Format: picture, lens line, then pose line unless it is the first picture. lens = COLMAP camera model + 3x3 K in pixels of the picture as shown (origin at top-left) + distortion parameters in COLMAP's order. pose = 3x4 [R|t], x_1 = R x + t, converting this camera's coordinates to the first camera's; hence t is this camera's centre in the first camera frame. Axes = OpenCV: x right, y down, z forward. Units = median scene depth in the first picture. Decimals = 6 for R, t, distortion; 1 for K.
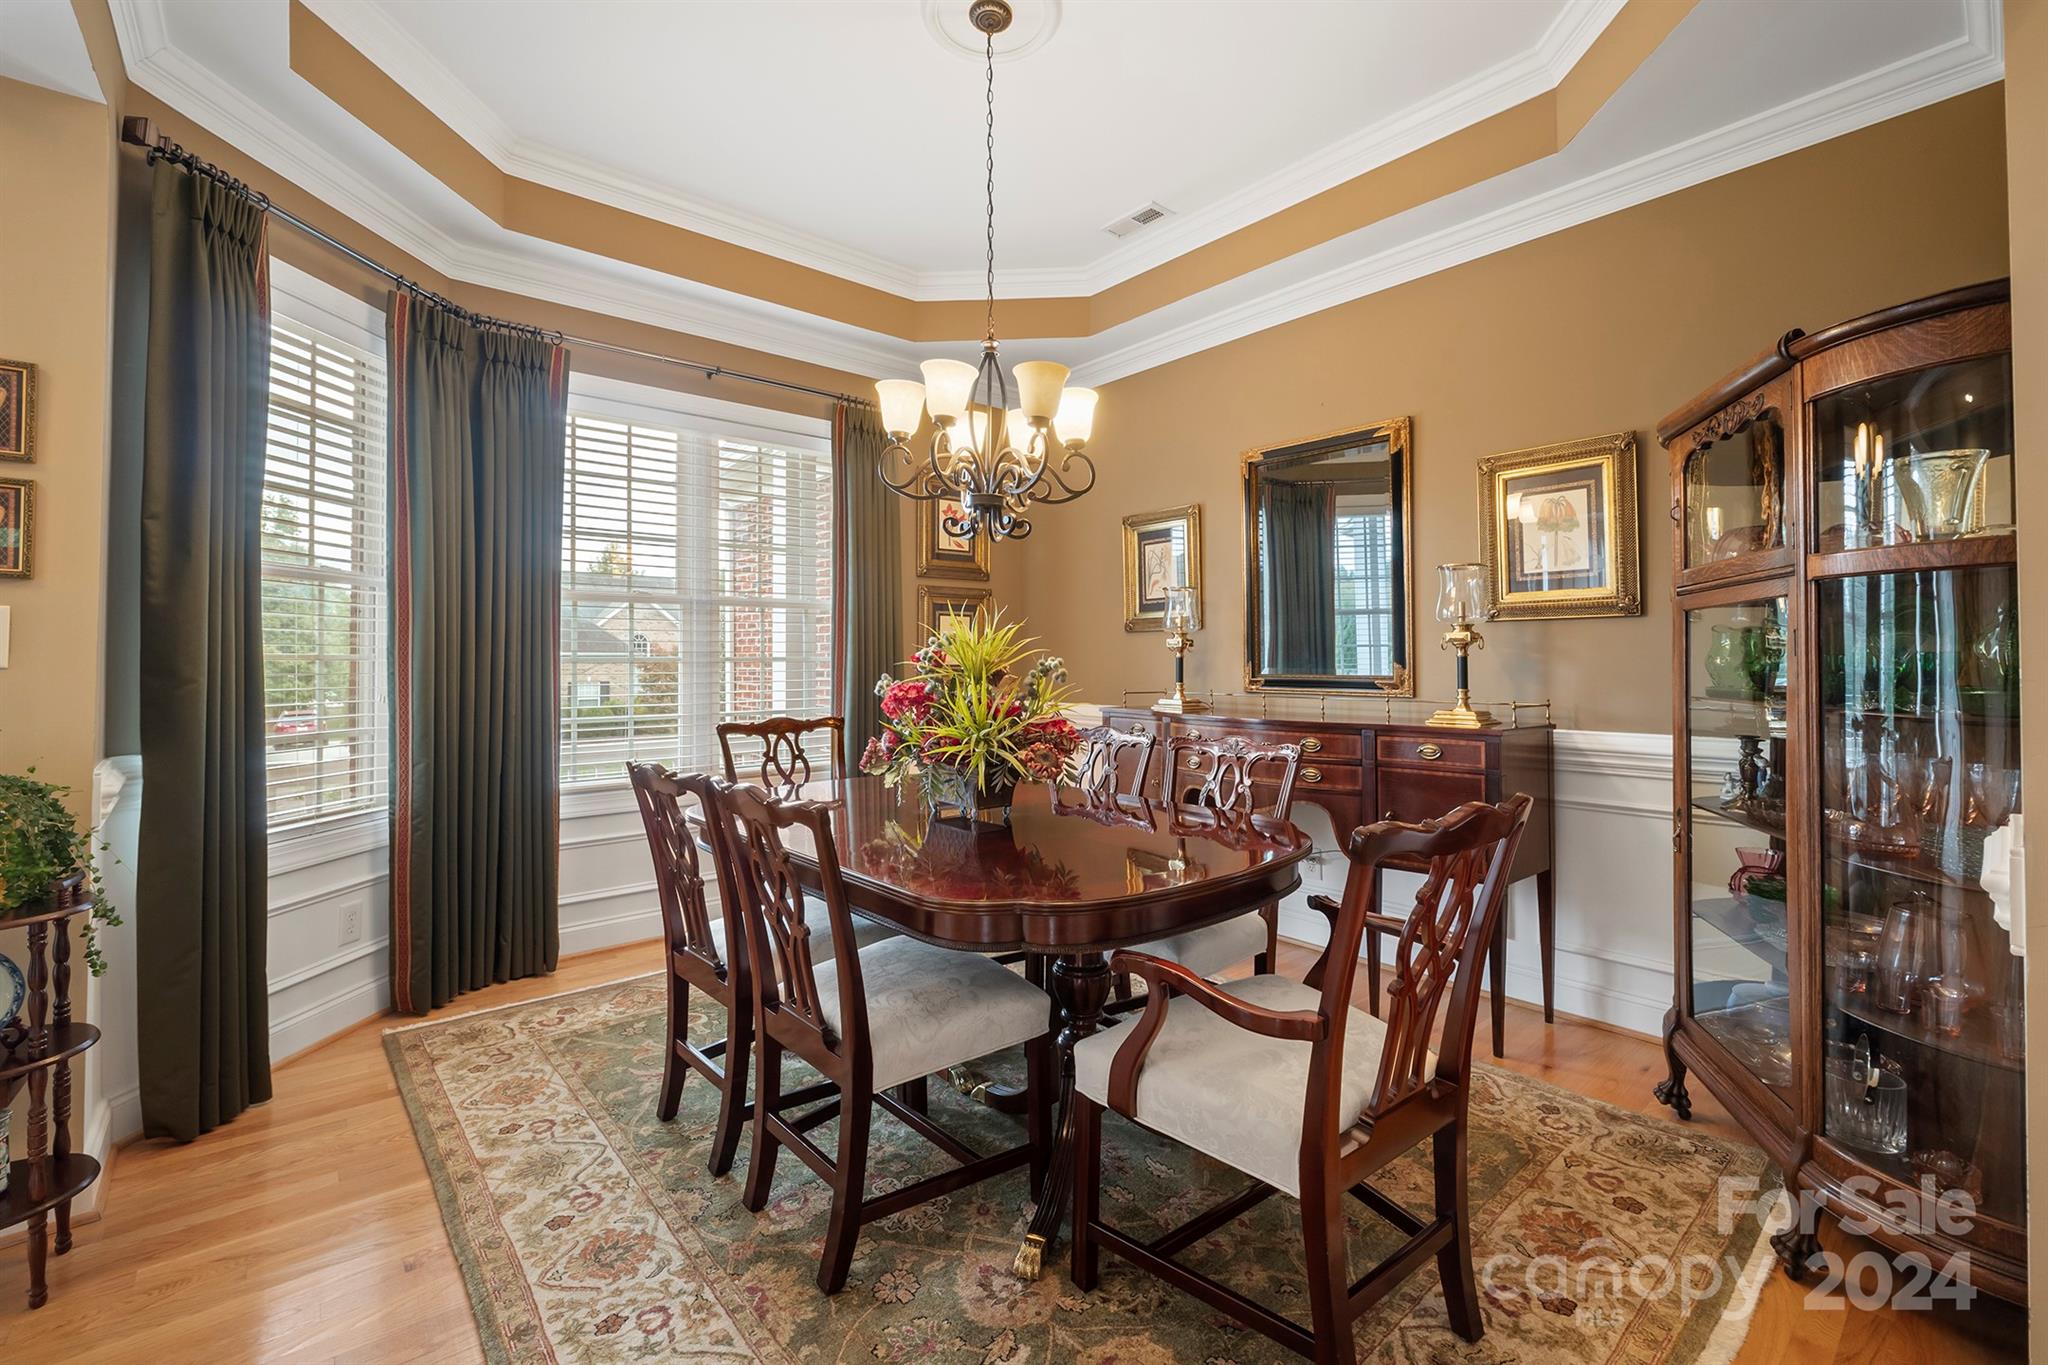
lens RADIAL K [[857.2, 0, 1030.4], [0, 857.2, 645.7], [0, 0, 1]] dist [-0.009653, 0.000002]
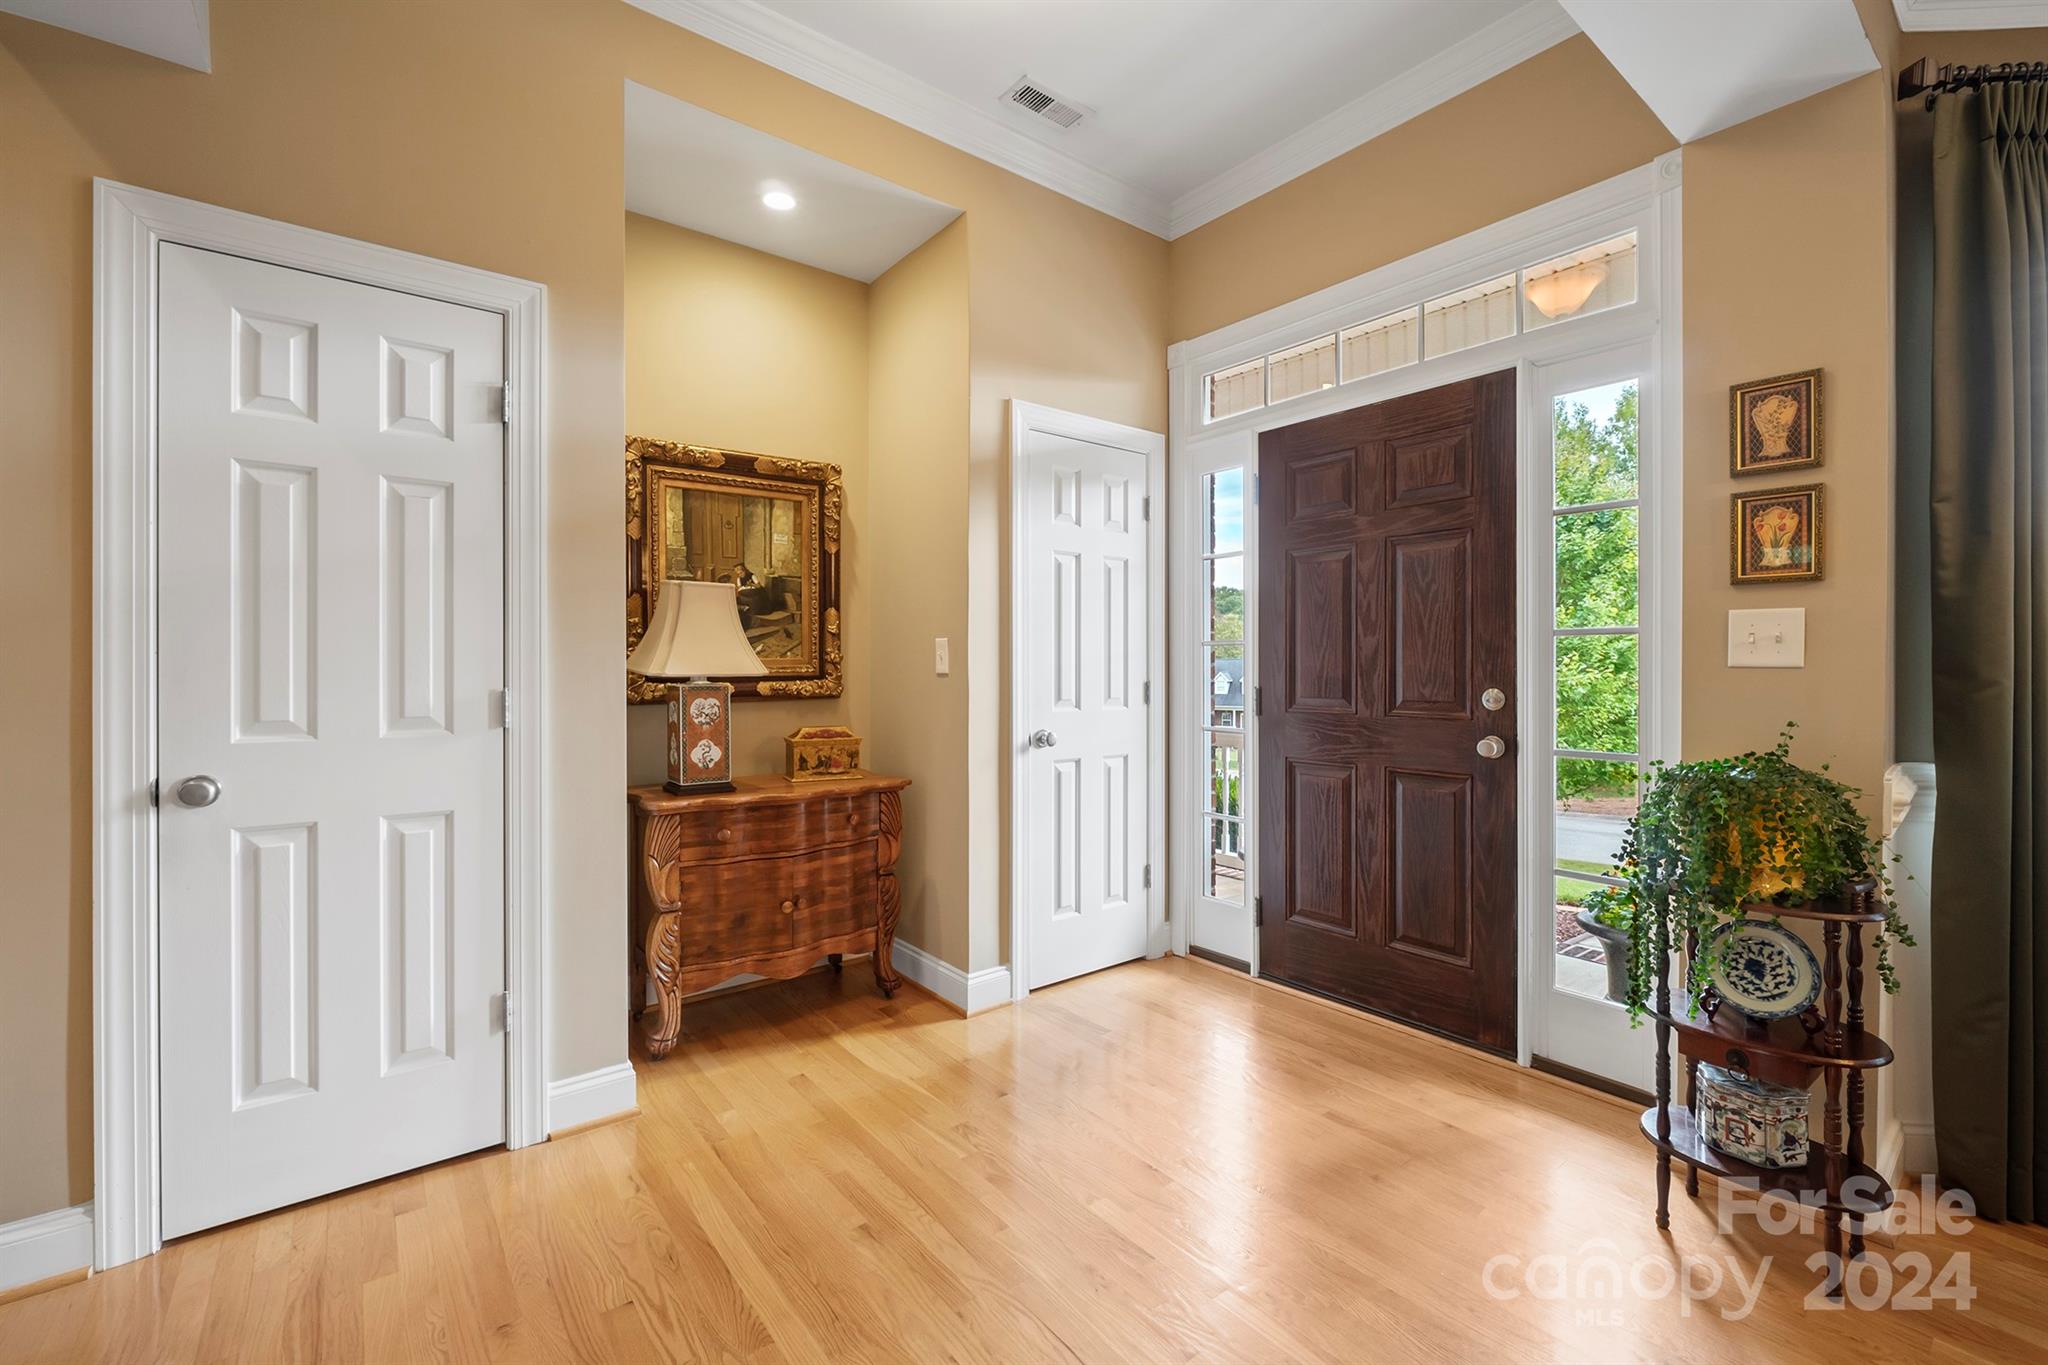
lens RADIAL K [[862.3, 0, 1026.3], [0, 862.3, 670.3], [0, 0, 1]] dist [-0.001684, -0.000959]
pose [[-0.046660, 0.004070, -0.998903, -0.085382], [0.018868, 0.999817, 0.003192, 0.007255], [0.998733, -0.018698, -0.046728, 0.074689]]
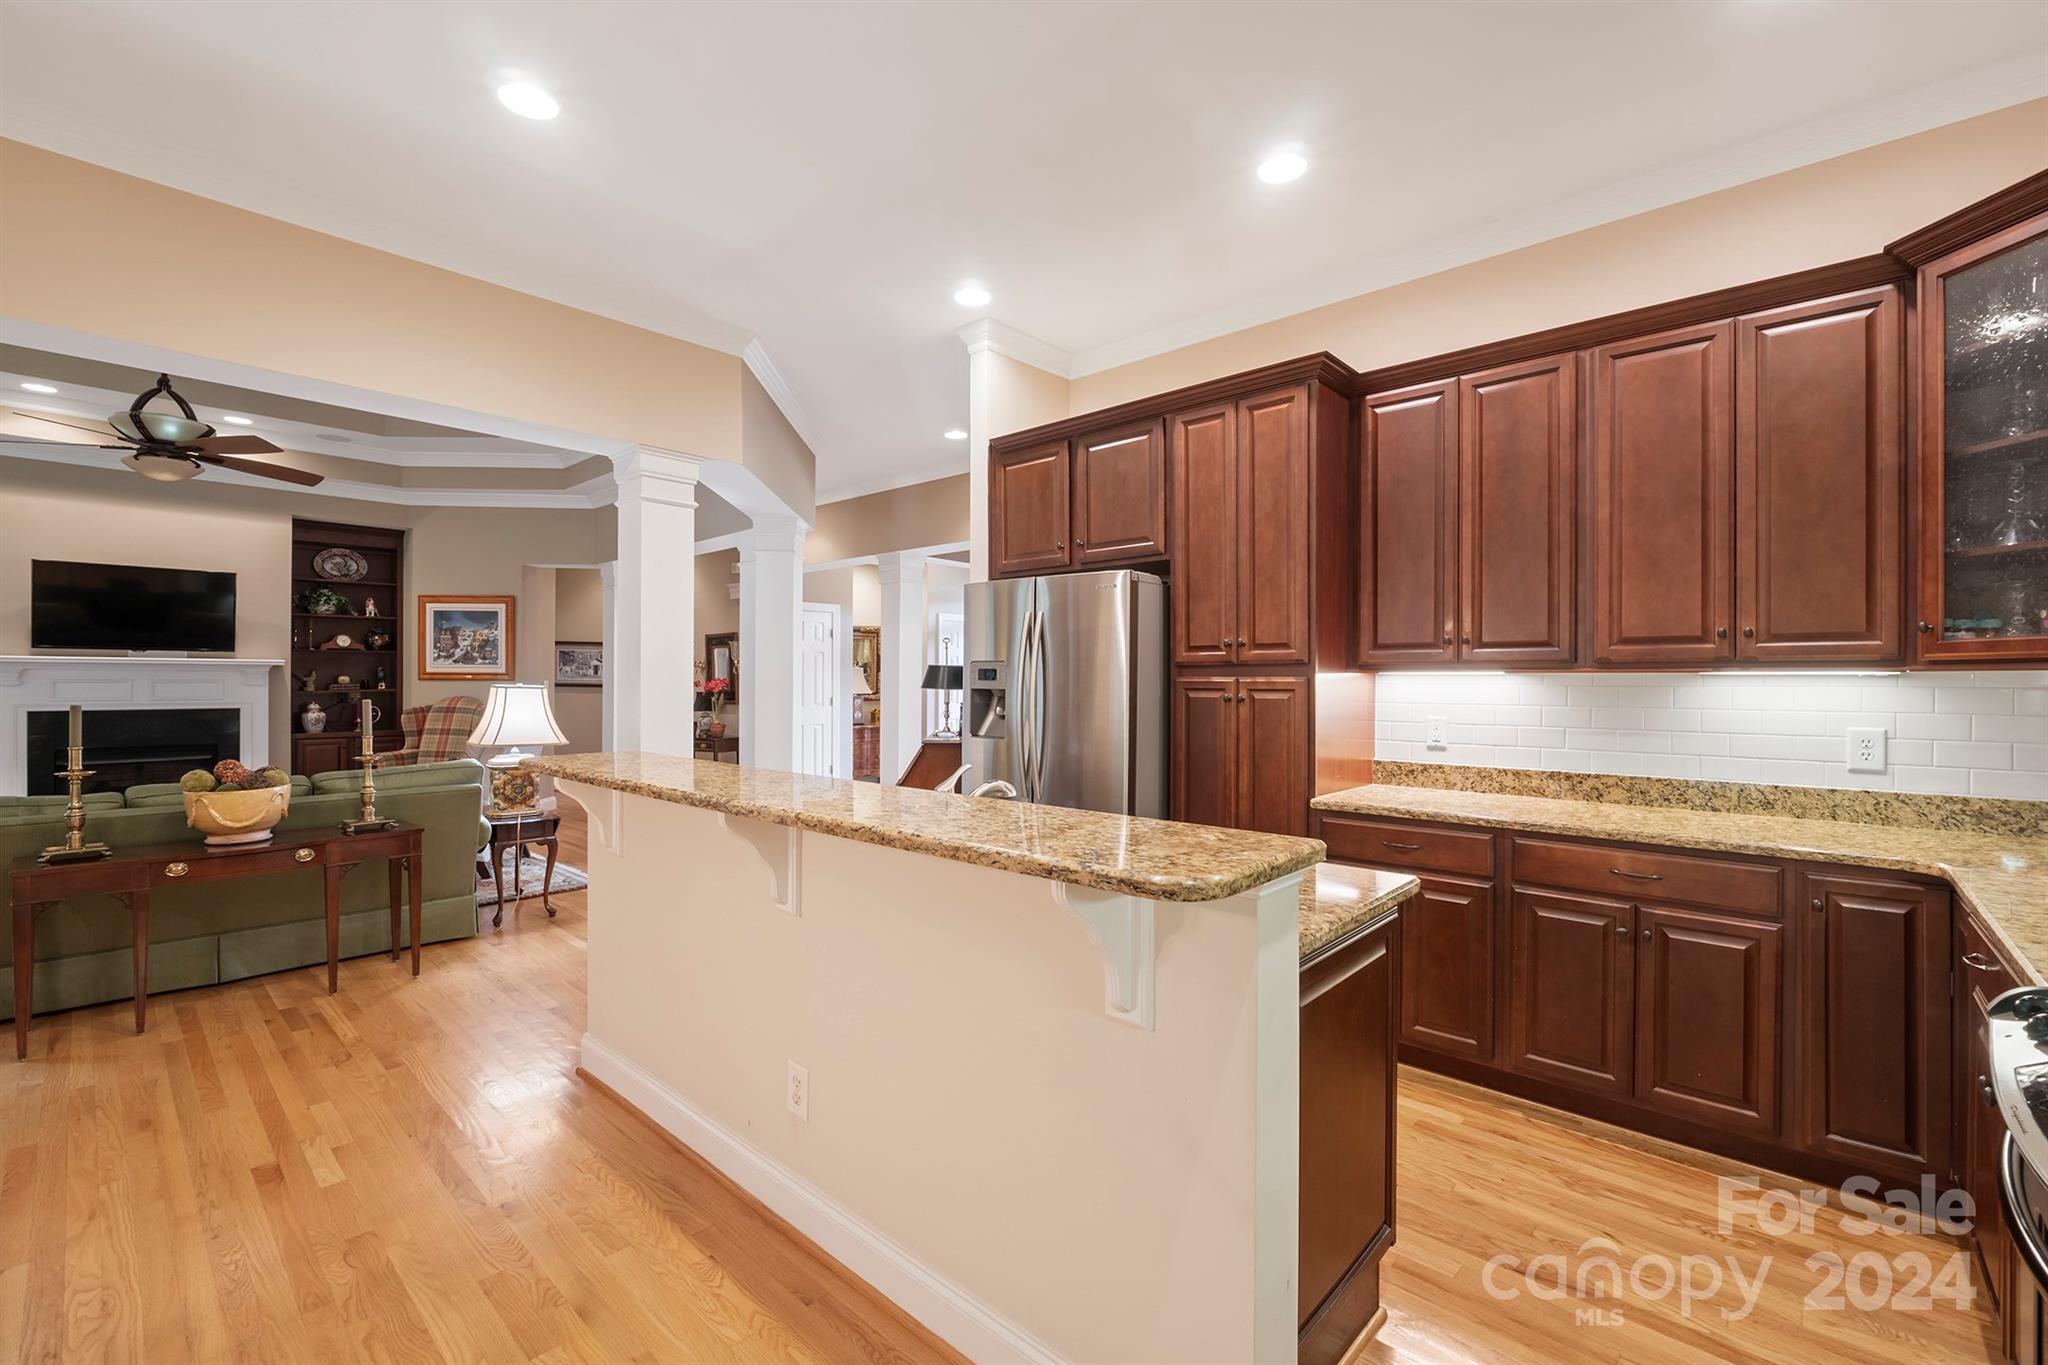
lens RADIAL K [[867.0, 0, 1021.7], [0, 867.0, 679.1], [0, 0, 1]] dist [-0.009180, -0.000150]
pose [[0.118421, 0.002411, -0.992961, 3.688248], [0.012384, 0.999916, 0.003905, -0.080143], [0.992886, -0.012759, 0.118381, -0.143767]]
